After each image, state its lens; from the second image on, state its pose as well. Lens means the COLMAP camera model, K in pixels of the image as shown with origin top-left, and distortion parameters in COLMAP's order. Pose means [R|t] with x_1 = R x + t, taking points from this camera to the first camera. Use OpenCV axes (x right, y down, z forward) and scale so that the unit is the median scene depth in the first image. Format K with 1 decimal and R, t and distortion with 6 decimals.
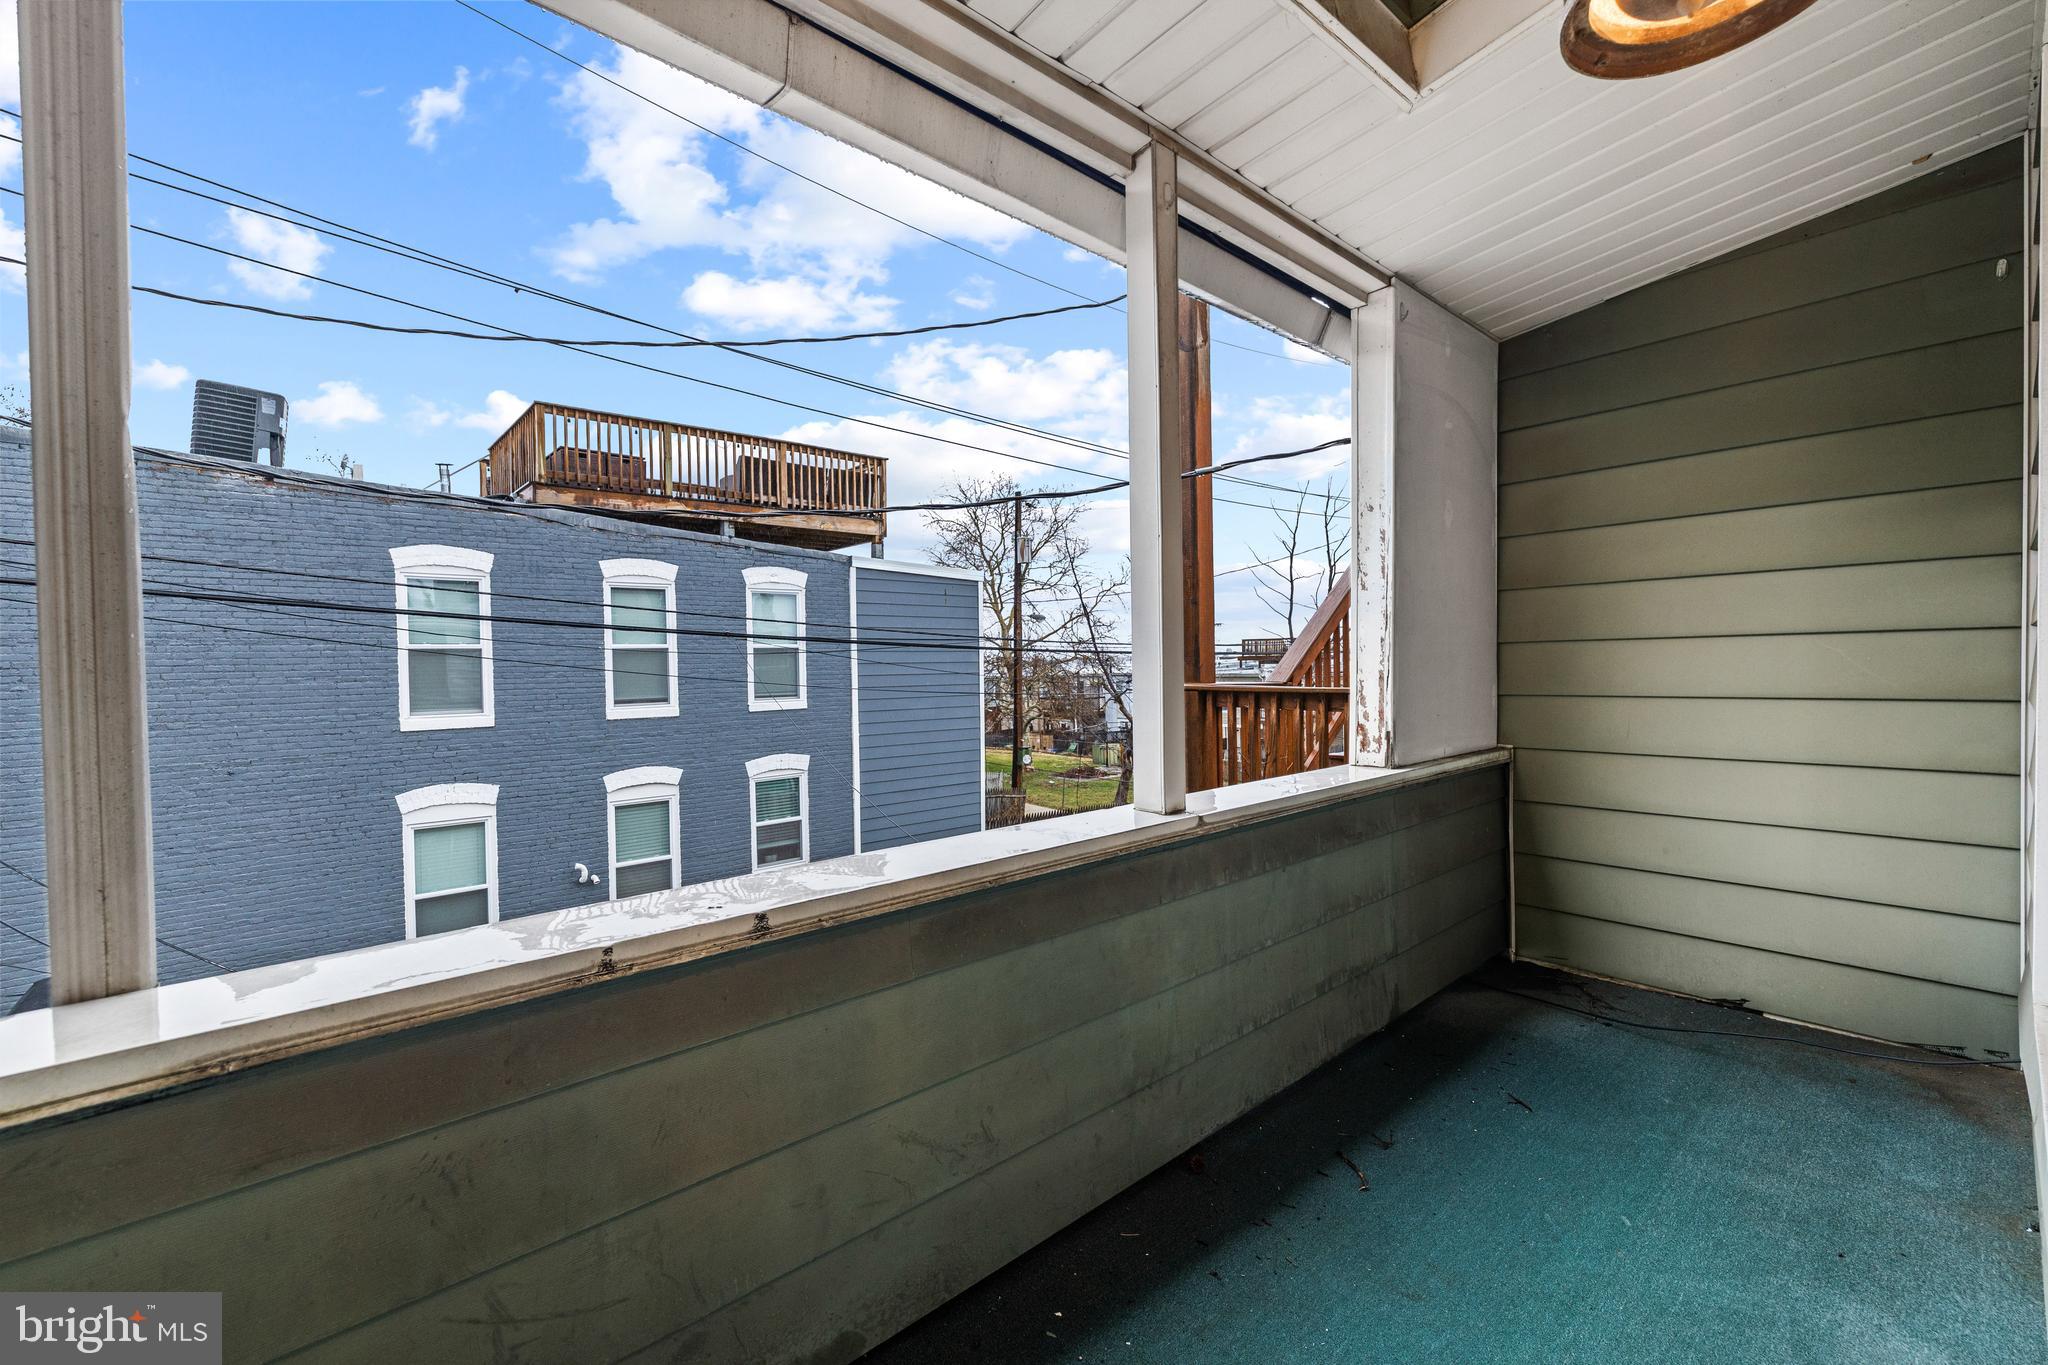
lens RADIAL K [[867.6, 0, 1038.0], [0, 867.6, 676.7], [0, 0, 1]] dist [0.000684, -0.000415]
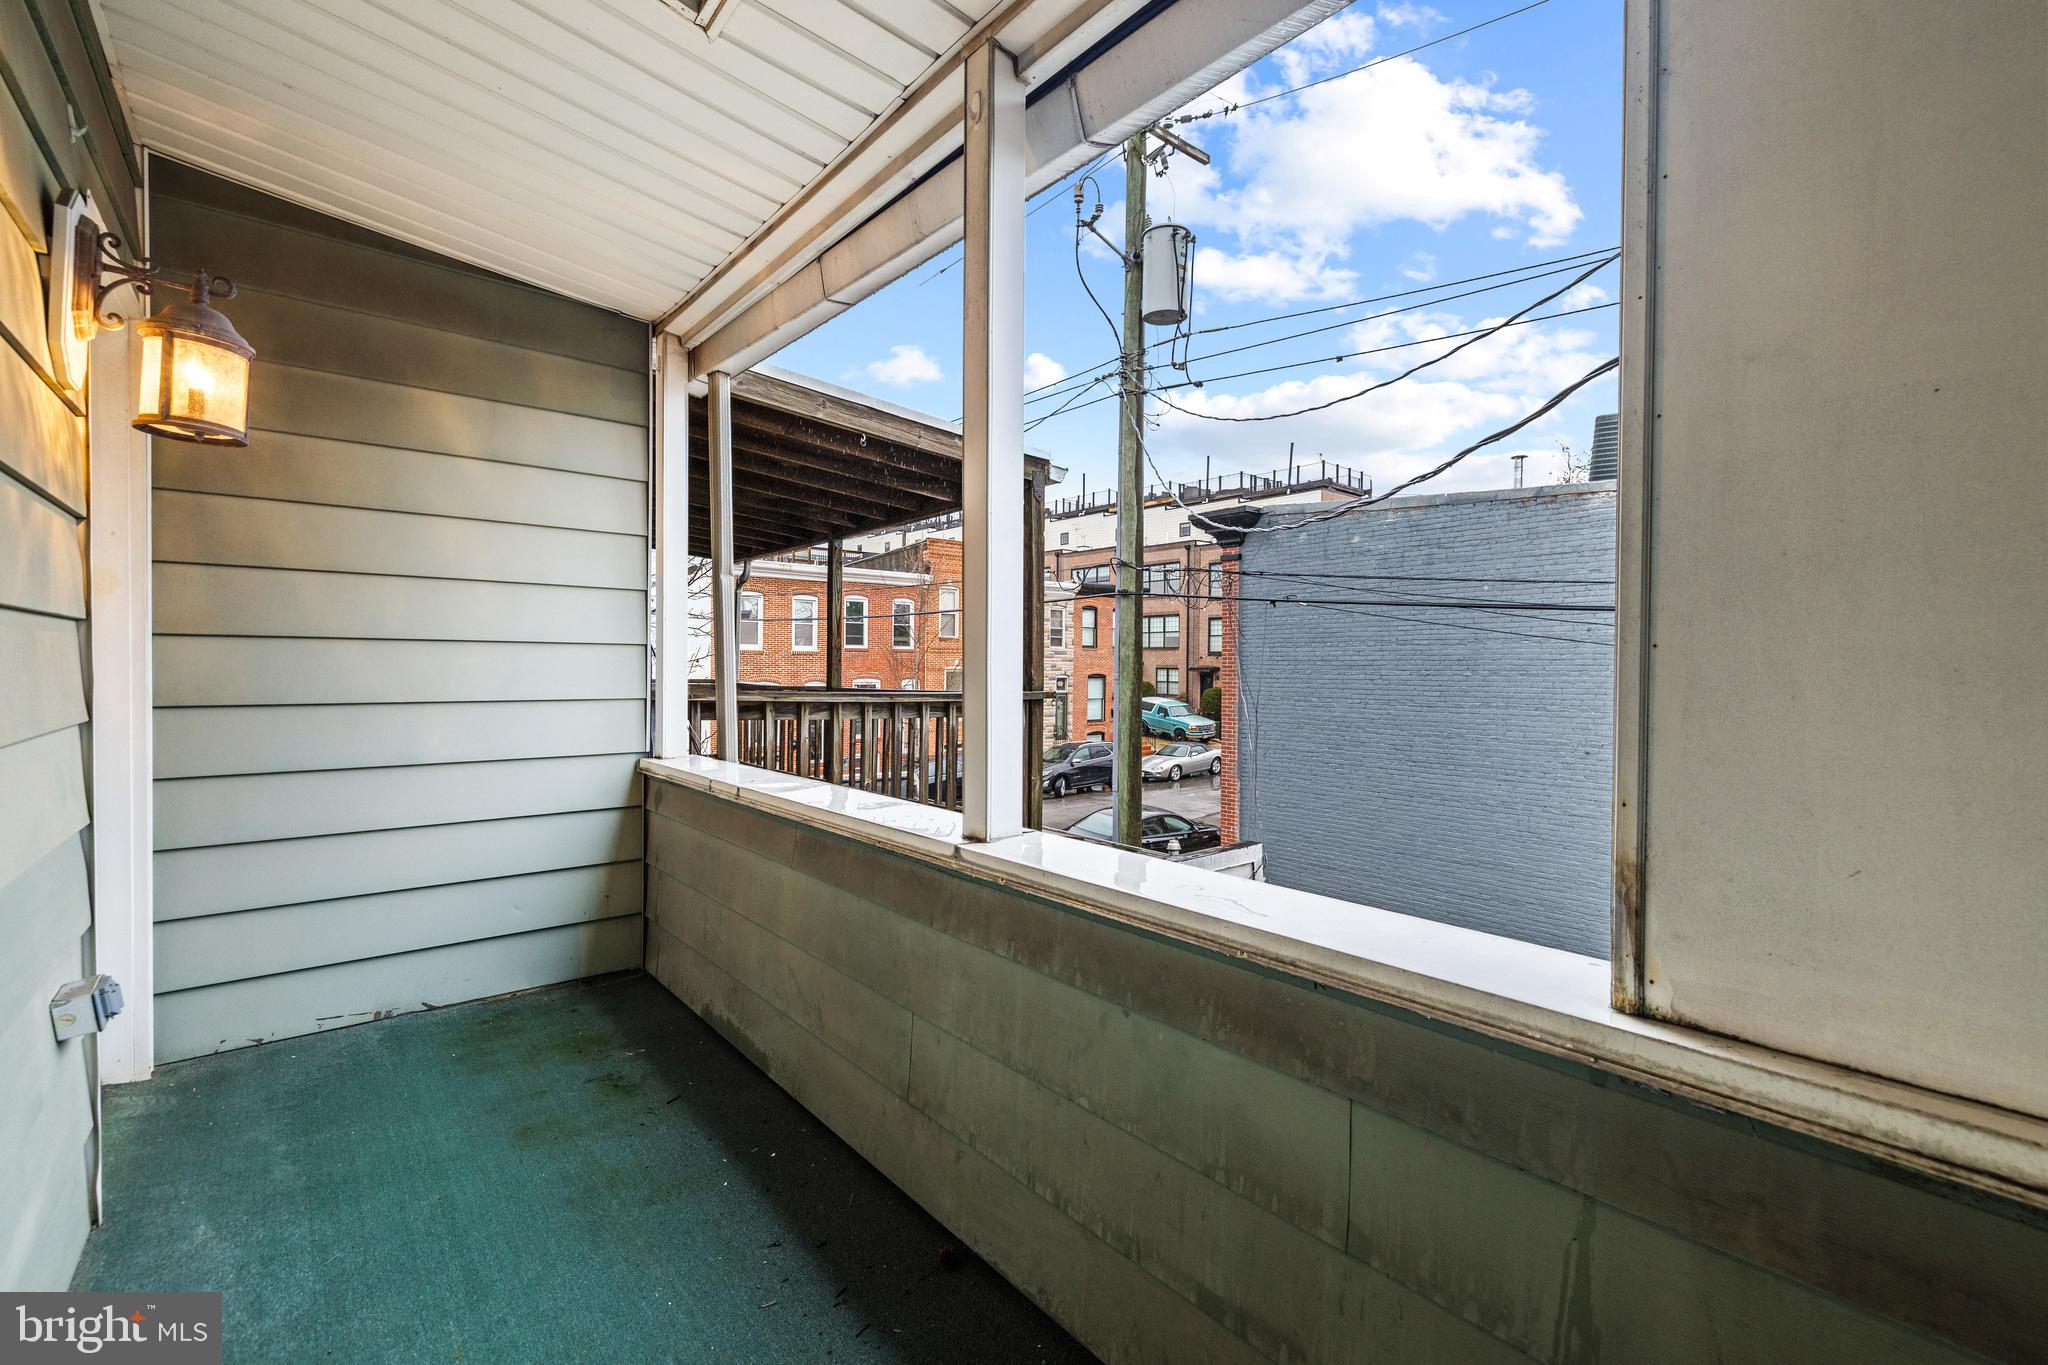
lens RADIAL K [[867.6, 0, 1035.5], [0, 867.6, 674.9], [0, 0, 1]] dist [0.000684, -0.000415]
pose [[-0.027273, 0.025811, -0.999295, 1.025459], [-0.025090, 0.999334, 0.026497, -0.025453], [0.999313, 0.025795, -0.026608, 1.114446]]
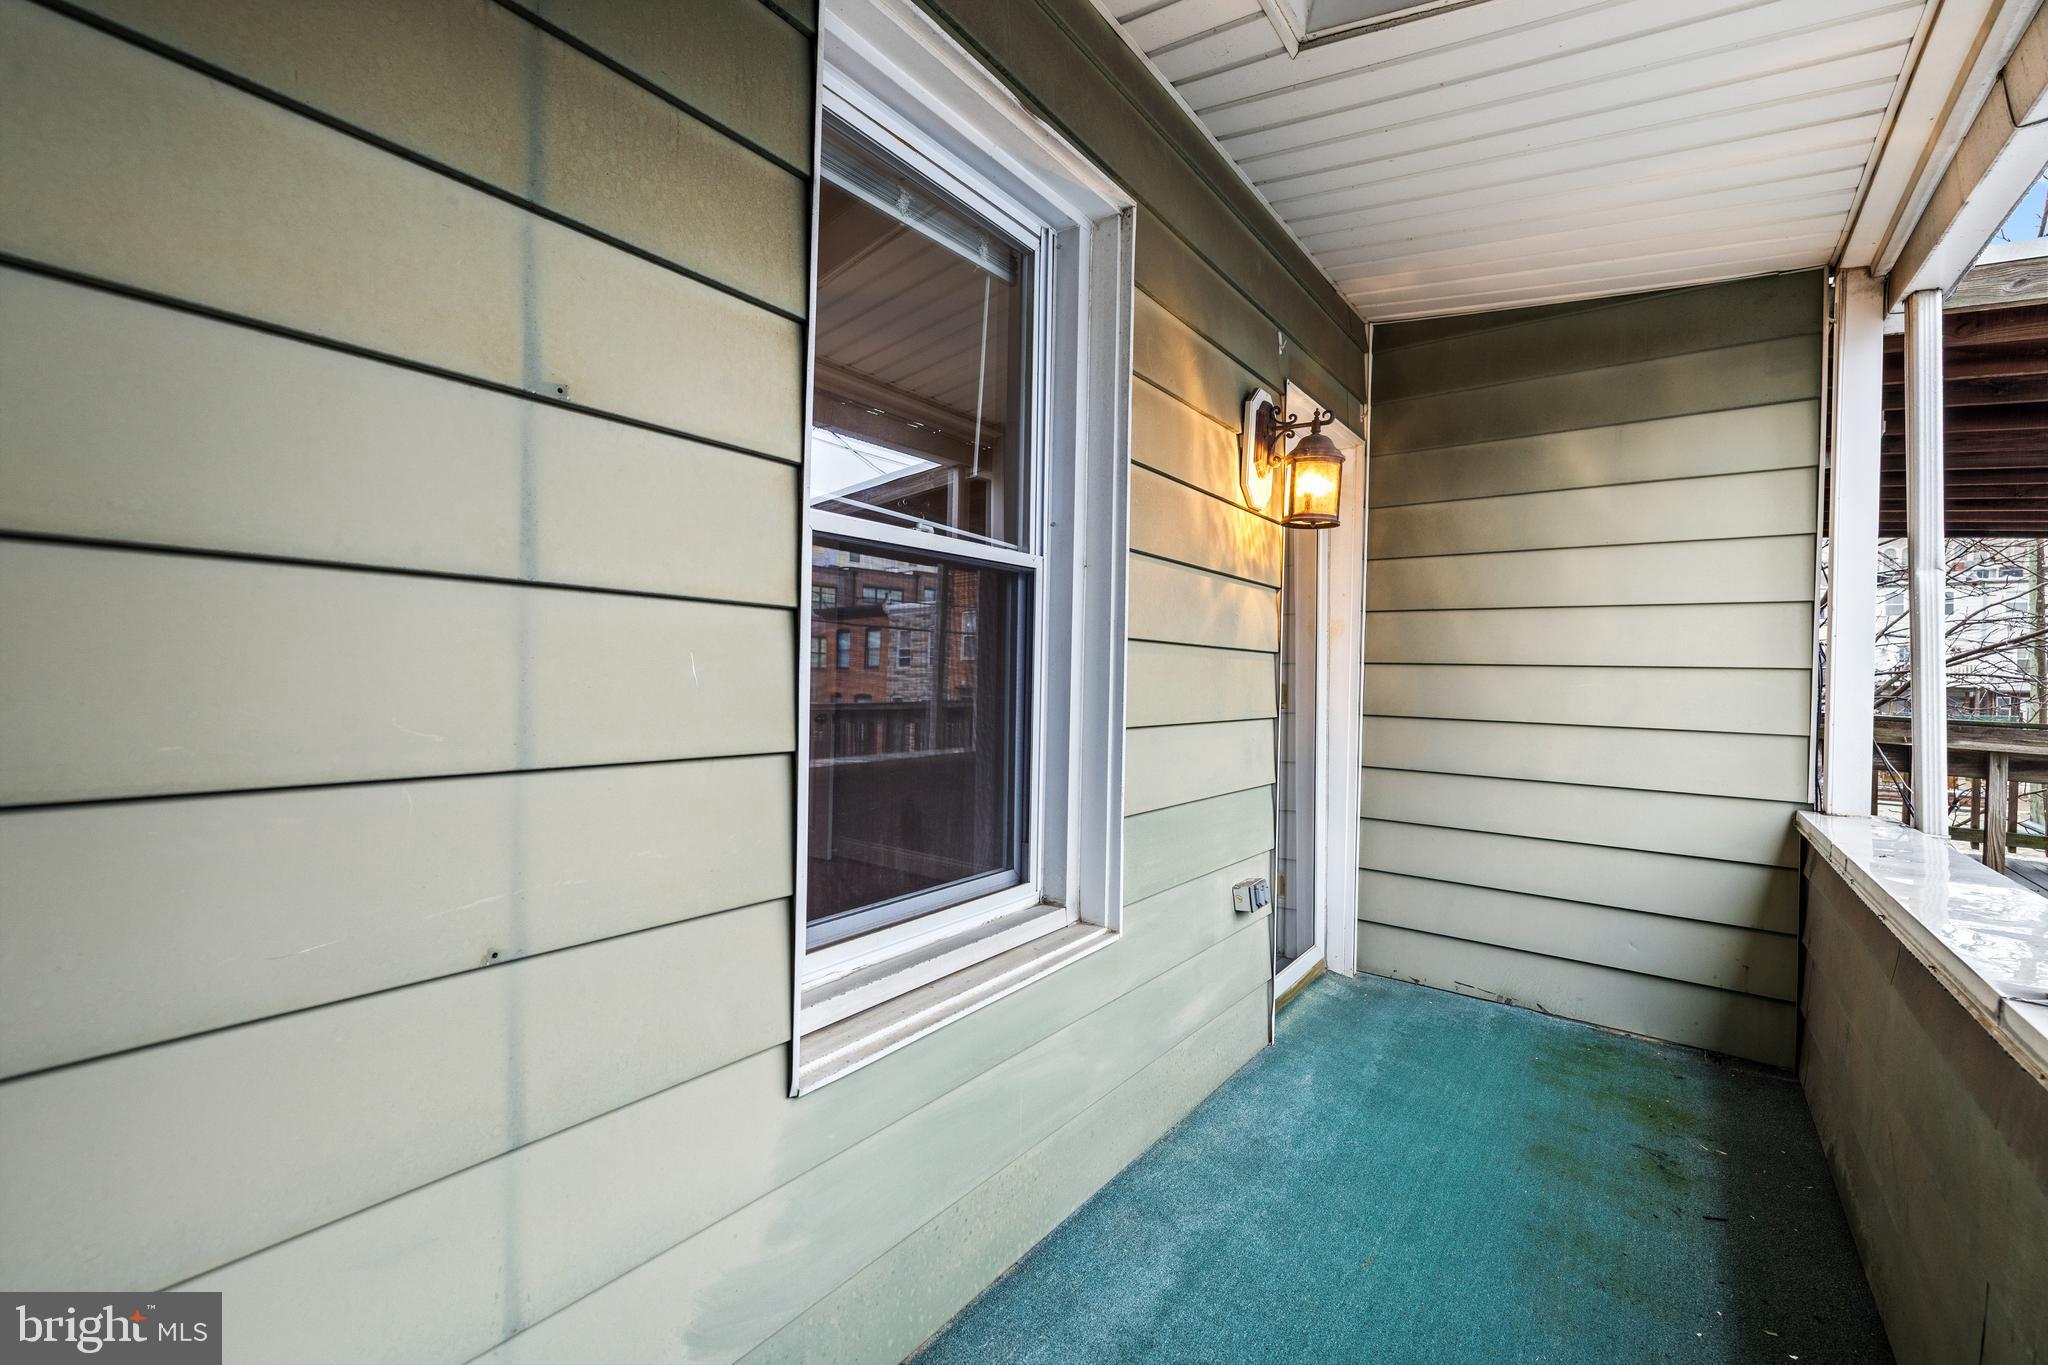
lens RADIAL K [[867.6, 0, 1016.6], [0, 867.6, 675.6], [0, 0, 1]] dist [0.000684, -0.000415]
pose [[-0.985962, -0.011396, -0.166580, 0.807668], [-0.014884, 0.999695, 0.019704, -0.018624], [0.166304, 0.021907, -0.985831, 1.426377]]
